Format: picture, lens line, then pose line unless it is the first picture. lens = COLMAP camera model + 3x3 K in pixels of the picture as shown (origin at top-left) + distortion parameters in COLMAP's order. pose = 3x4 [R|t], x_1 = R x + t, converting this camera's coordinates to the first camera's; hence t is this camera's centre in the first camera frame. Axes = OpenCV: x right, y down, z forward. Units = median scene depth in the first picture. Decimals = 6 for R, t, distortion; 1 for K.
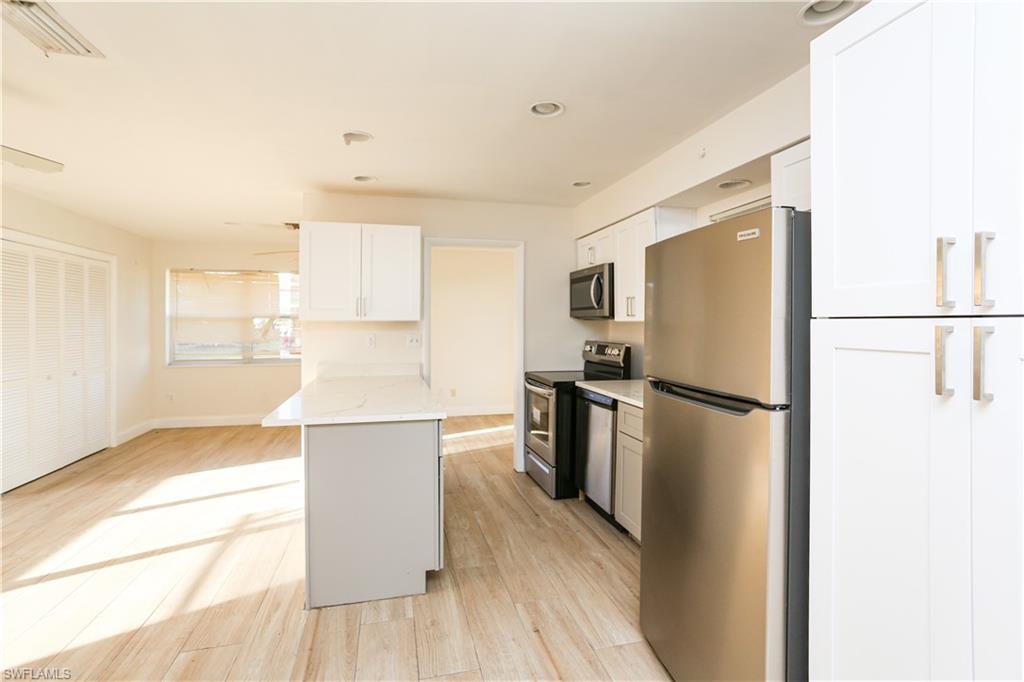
lens RADIAL K [[485.3, 0, 516.0], [0, 485.3, 324.3], [0, 0, 1]] dist [-0.052947, 0.031153]
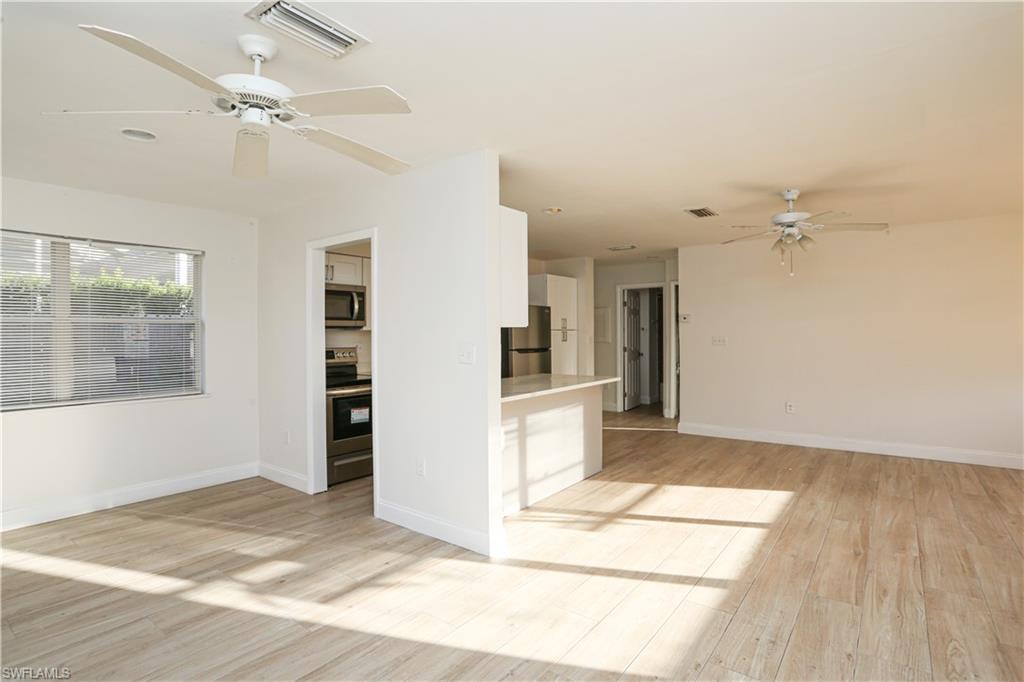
lens RADIAL K [[499.6, 0, 512.0], [0, 499.6, 341.0], [0, 0, 1]] dist [-0.027261, -0.000057]
pose [[-0.612031, 0.003021, 0.790828, -1.154051], [0.016906, 0.999814, 0.009264, 0.017697], [-0.790653, 0.019040, -0.611969, 1.587004]]
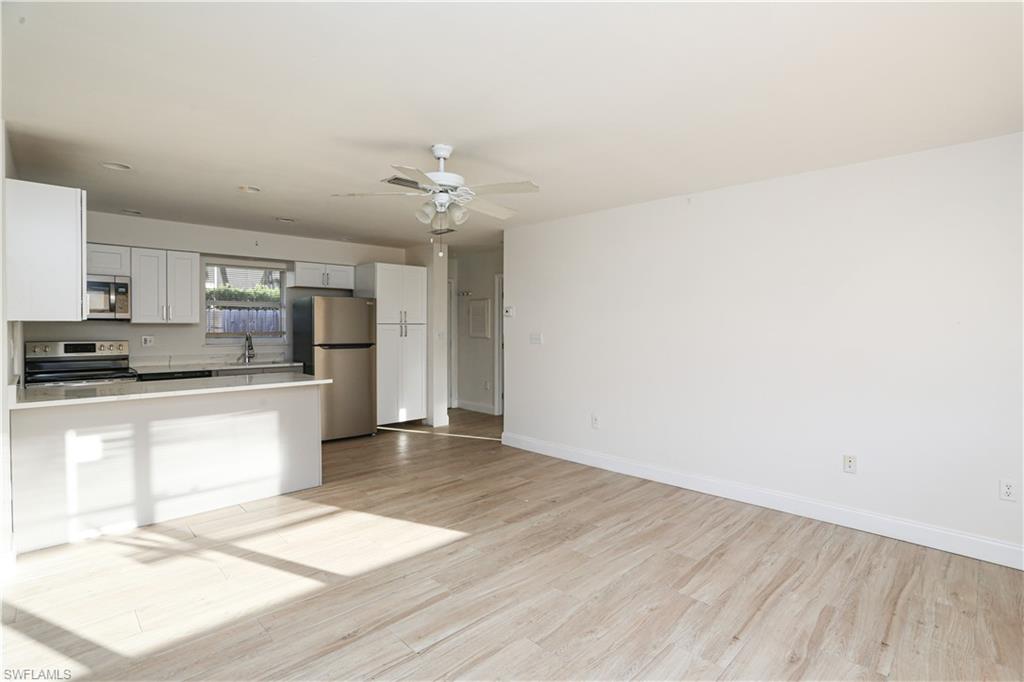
lens RADIAL K [[495.5, 0, 515.4], [0, 495.5, 332.6], [0, 0, 1]] dist [-0.075002, 0.033582]
pose [[-0.509699, -0.014095, 0.860237, -1.464972], [0.000067, 0.999865, 0.016423, -0.001641], [-0.860353, 0.008428, -0.509629, 0.803274]]
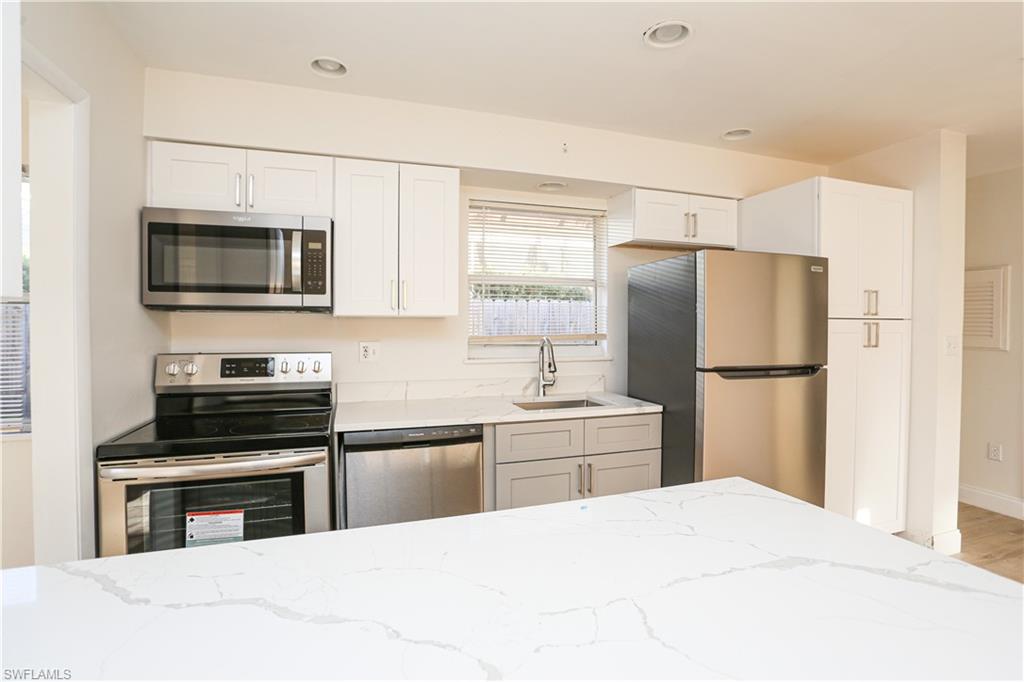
lens RADIAL K [[495.5, 0, 515.4], [0, 495.5, 332.6], [0, 0, 1]] dist [-0.075002, 0.033582]
pose [[-0.080020, -0.020014, 0.996592, -0.450068], [-0.000106, 0.999799, 0.020070, 0.002434], [-0.996793, 0.001501, -0.080006, 0.856087]]
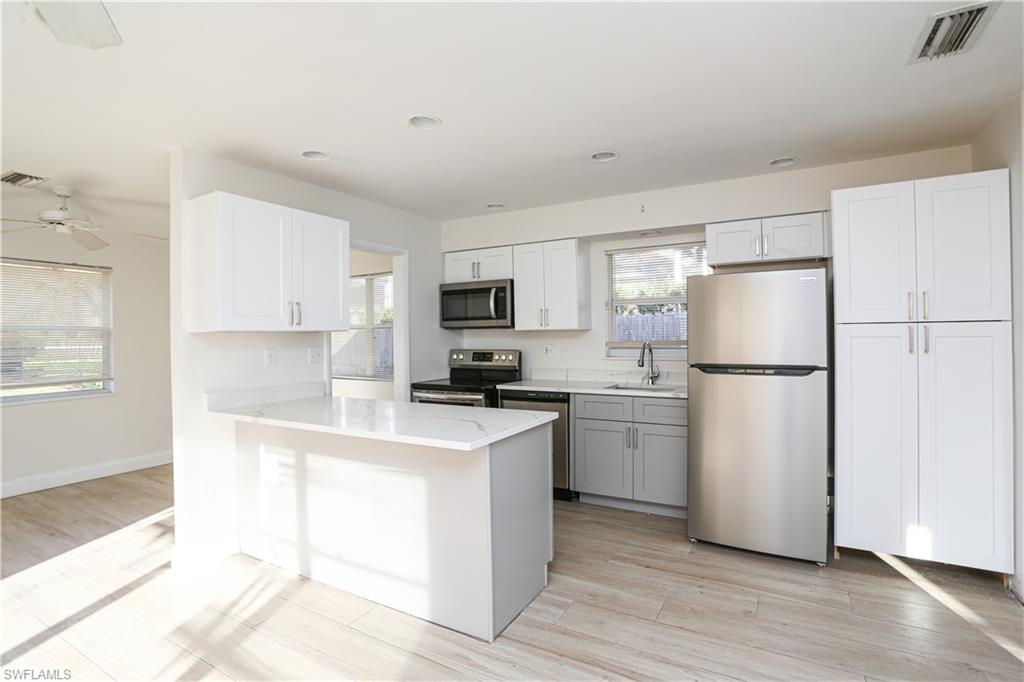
lens RADIAL K [[495.5, 0, 515.4], [0, 495.5, 332.6], [0, 0, 1]] dist [-0.075002, 0.033582]
pose [[0.694259, -0.007454, 0.719687, -0.664010], [0.015811, 0.999863, -0.004896, 0.005257], [-0.719552, 0.014778, 0.694282, 0.194010]]
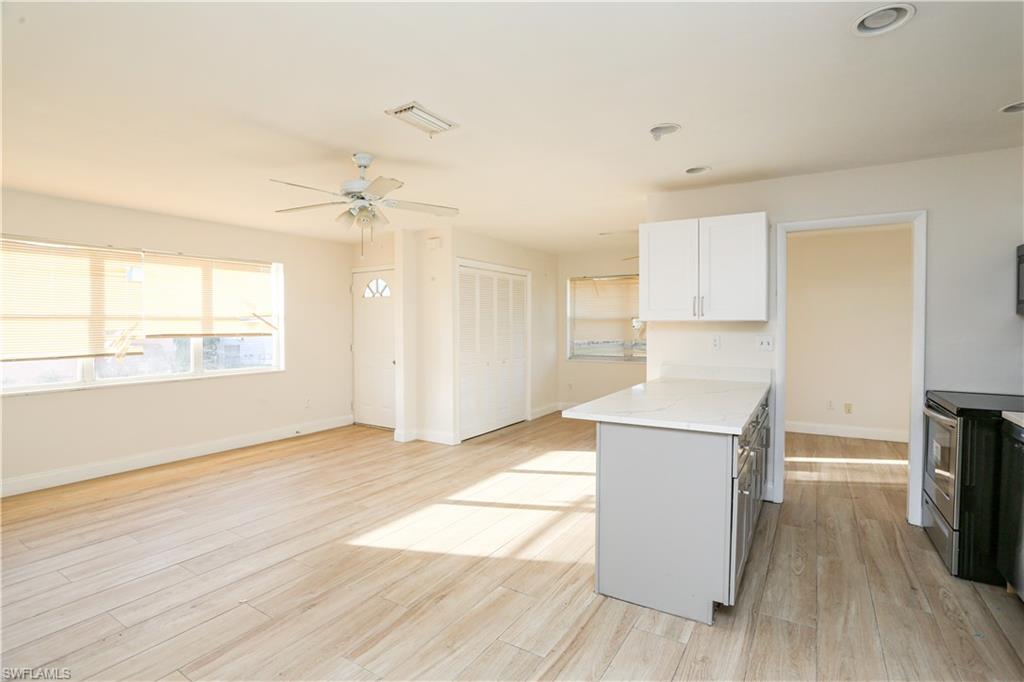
lens RADIAL K [[493.6, 0, 520.3], [0, 493.6, 336.3], [0, 0, 1]] dist [-0.070030, 0.031421]
pose [[0.697400, 0.016708, -0.716487, 0.129276], [0.000364, 0.999720, 0.023667, 0.000264], [0.716682, -0.016766, 0.697199, 0.082949]]
